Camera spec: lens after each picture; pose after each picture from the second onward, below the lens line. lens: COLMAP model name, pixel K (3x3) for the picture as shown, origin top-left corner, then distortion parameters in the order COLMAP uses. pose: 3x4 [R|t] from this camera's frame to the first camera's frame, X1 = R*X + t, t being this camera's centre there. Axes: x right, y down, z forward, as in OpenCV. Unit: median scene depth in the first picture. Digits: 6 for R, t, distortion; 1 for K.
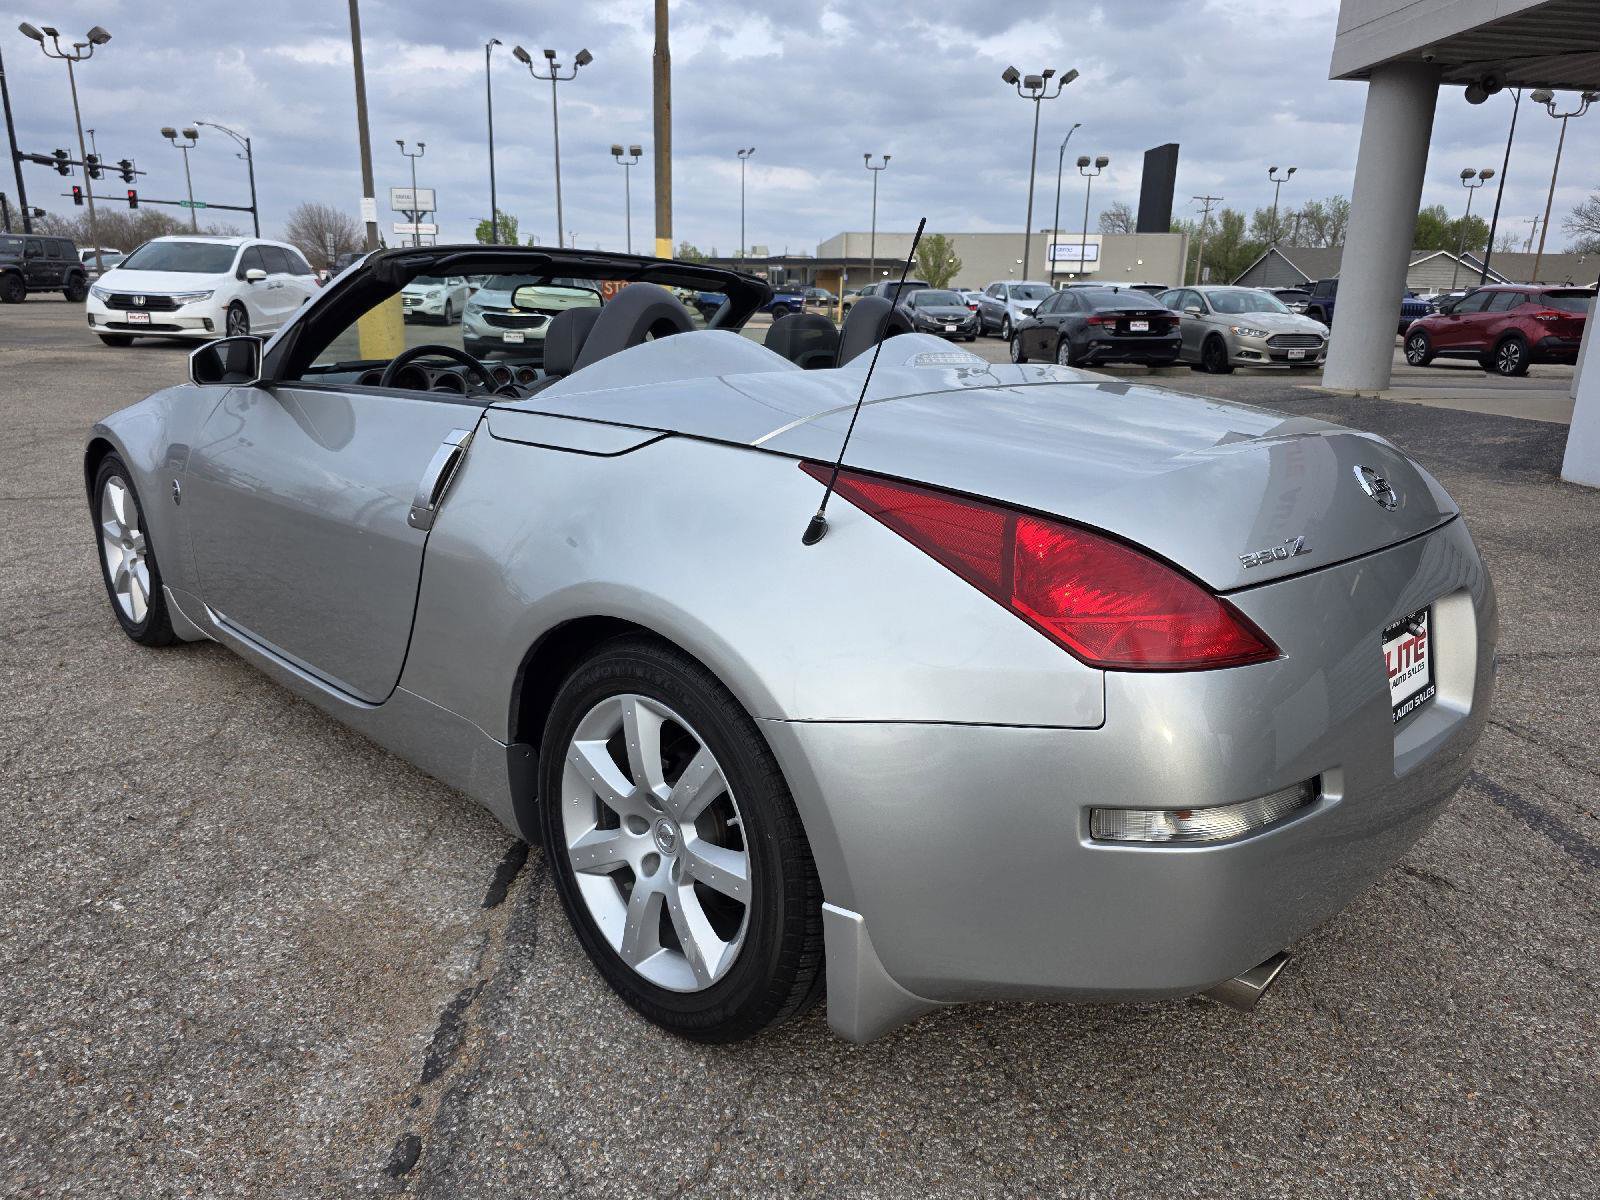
lens RADIAL K [[1123.4, 0, 796.3], [0, 1123.4, 607.7], [0, 0, 1]] dist [0.050795, -0.039356]
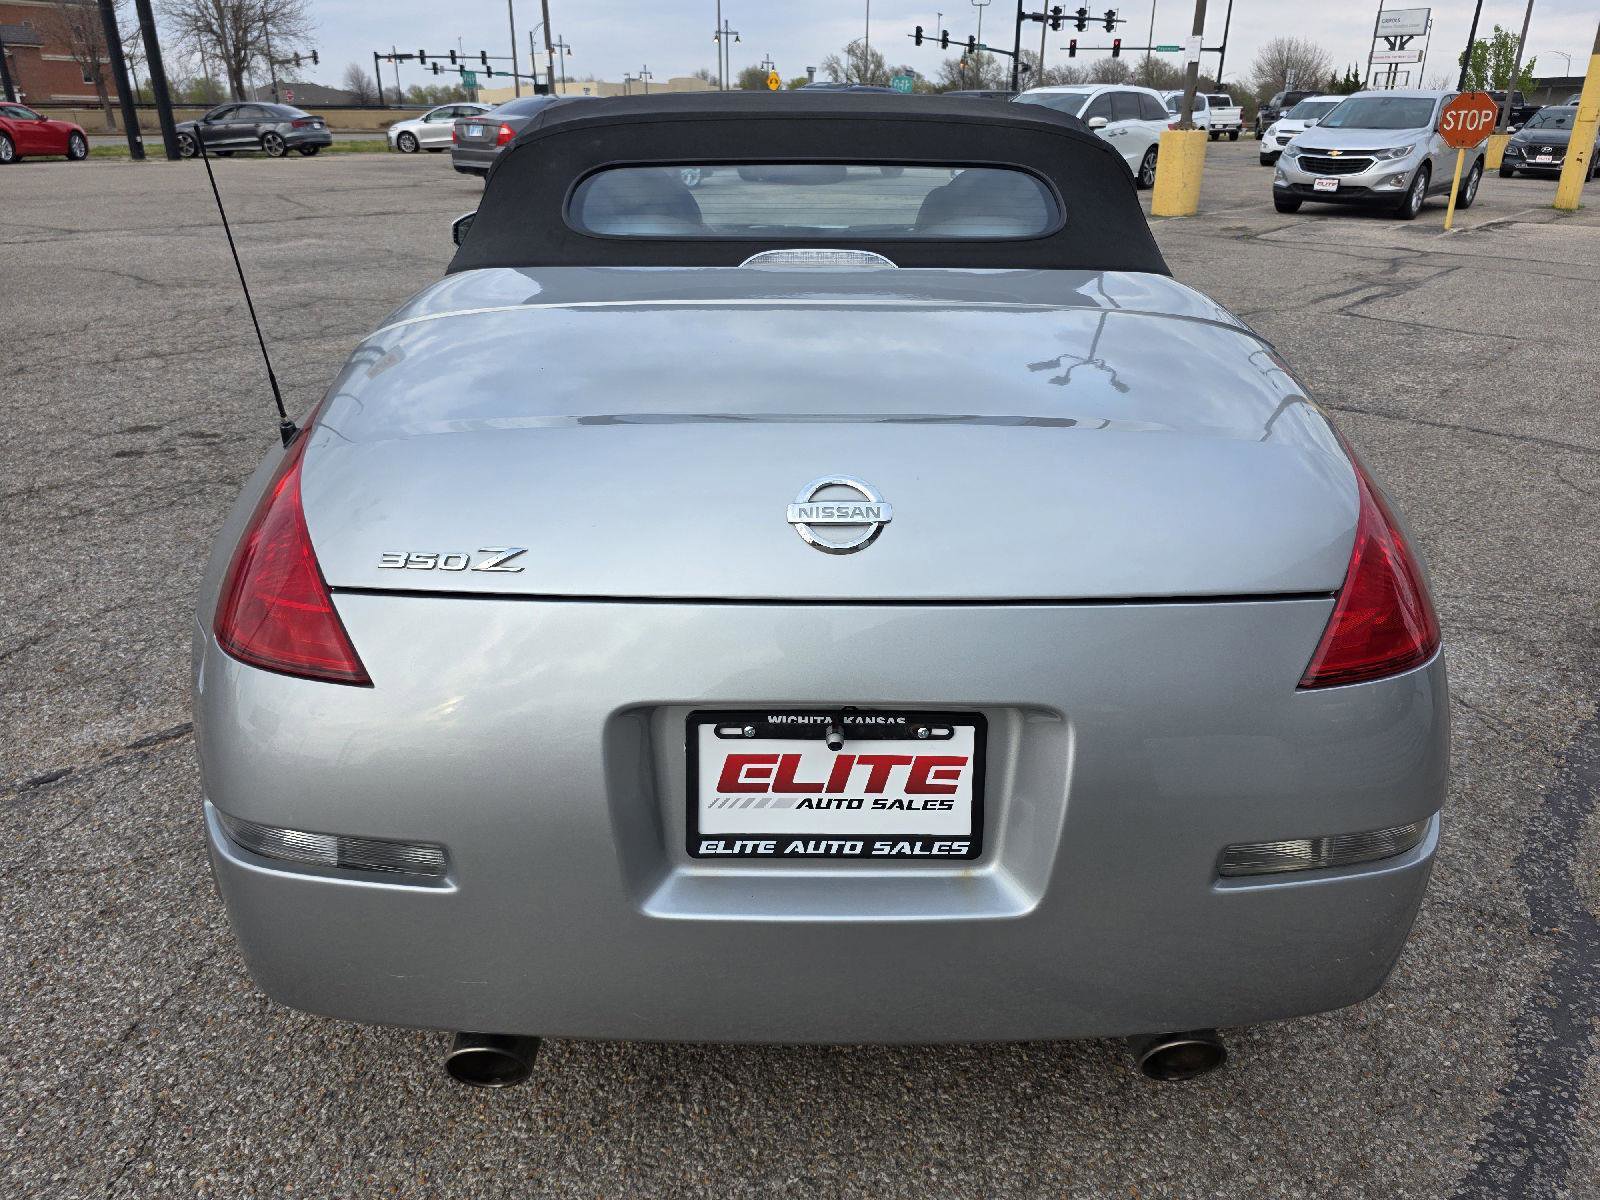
lens RADIAL K [[1084.0, 0, 803.8], [0, 1084.0, 633.6], [0, 0, 1]] dist [0.000007, -0.000990]
pose [[0.696358, 0.280290, -0.660699, 0.652575], [-0.169344, 0.958761, 0.228253, -0.119576], [0.697430, -0.047060, 0.715106, 0.392958]]
